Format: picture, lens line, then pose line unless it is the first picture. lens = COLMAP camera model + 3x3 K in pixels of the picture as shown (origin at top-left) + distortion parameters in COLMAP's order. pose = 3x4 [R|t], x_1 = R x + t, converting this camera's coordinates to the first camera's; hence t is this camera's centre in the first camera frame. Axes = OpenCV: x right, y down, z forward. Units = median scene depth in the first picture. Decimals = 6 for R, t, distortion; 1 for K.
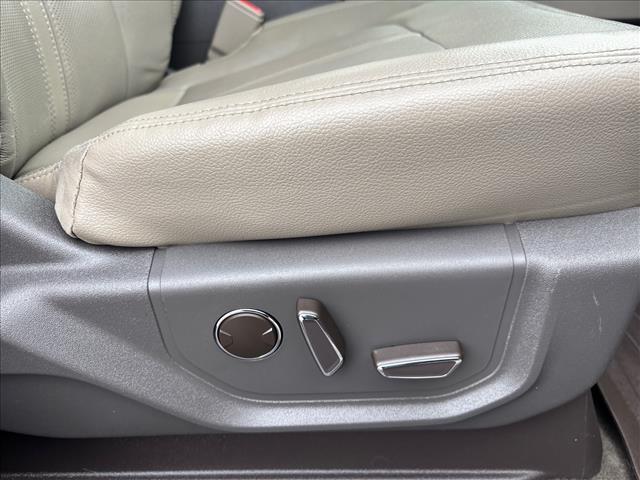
lens RADIAL K [[491.2, 0, 322.0], [0, 491.2, 240.9], [0, 0, 1]] dist [-0.003626, -0.005021]
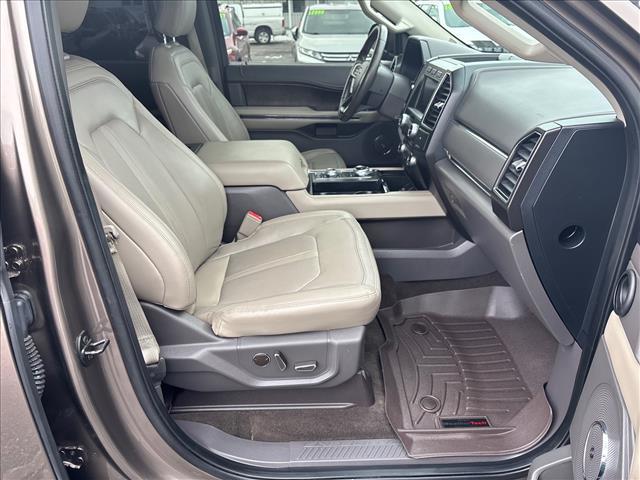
lens RADIAL K [[491.2, 0, 317.3], [0, 491.2, 238.7], [0, 0, 1]] dist [-0.003626, -0.005021]
pose [[0.999903, -0.002960, 0.013639, 0.246149], [0.004009, 0.996982, -0.077527, -0.470820], [-0.013369, 0.077575, 0.996897, -3.002456]]
